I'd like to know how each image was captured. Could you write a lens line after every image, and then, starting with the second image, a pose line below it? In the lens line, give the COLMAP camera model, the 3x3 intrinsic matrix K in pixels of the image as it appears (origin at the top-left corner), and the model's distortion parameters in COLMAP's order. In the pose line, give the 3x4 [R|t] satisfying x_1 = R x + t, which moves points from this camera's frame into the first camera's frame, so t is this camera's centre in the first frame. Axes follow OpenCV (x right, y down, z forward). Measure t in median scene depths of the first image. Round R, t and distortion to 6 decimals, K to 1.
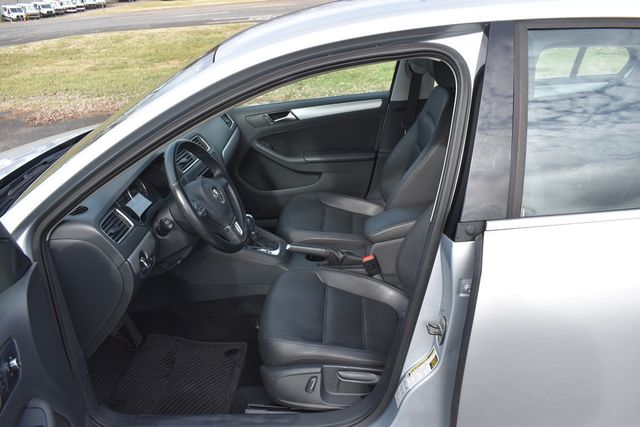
lens RADIAL K [[533.5, 0, 318.3], [0, 533.5, 202.0], [0, 0, 1]] dist [-0.104545, 0.021046]
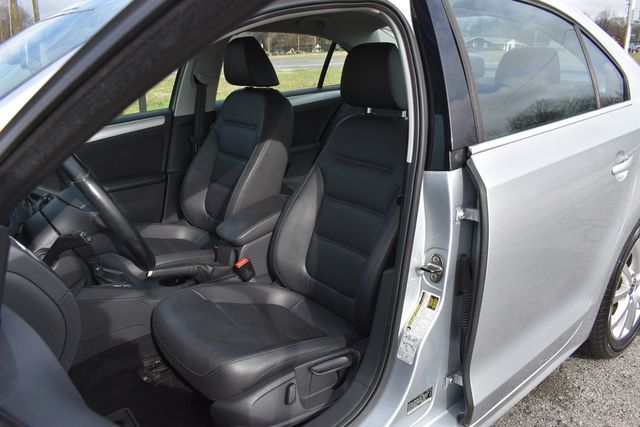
lens RADIAL K [[495.9, 0, 319.4], [0, 495.9, 212.8], [0, 0, 1]] dist [-0.094011, 0.009464]
pose [[0.749563, -0.161714, 0.641876, -0.345308], [0.226351, 0.973861, -0.018972, 0.069761], [-0.622030, 0.159510, 0.766574, 0.255659]]
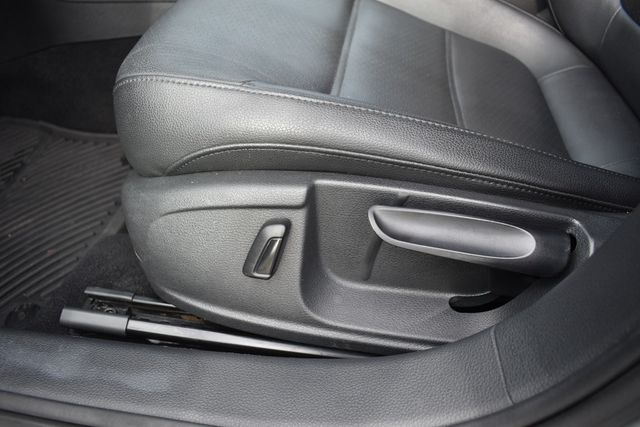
lens RADIAL K [[495.9, 0, 319.3], [0, 495.9, 213.5], [0, 0, 1]] dist [-0.094011, 0.009464]
pose [[0.995501, 0.062866, -0.070898, 0.022985], [-0.037594, 0.948852, 0.313476, 0.200555], [0.086979, -0.309400, 0.946946, 0.616489]]
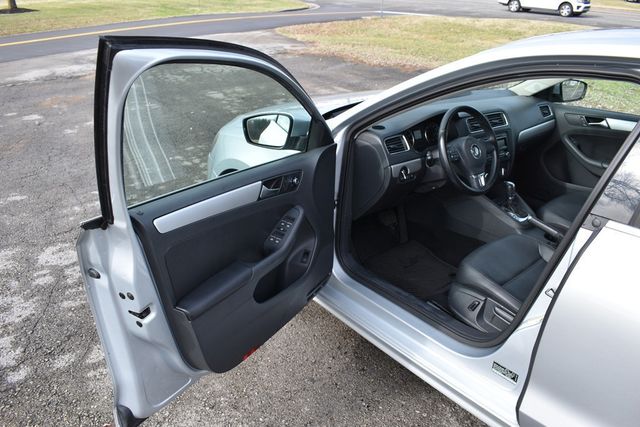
lens RADIAL K [[495.9, 0, 318.8], [0, 495.9, 212.8], [0, 0, 1]] dist [-0.094011, 0.009464]
pose [[0.678763, 0.378080, -0.629553, 0.324209], [-0.333504, 0.922482, 0.194427, 0.017849], [0.654260, 0.077988, 0.752238, -0.156117]]
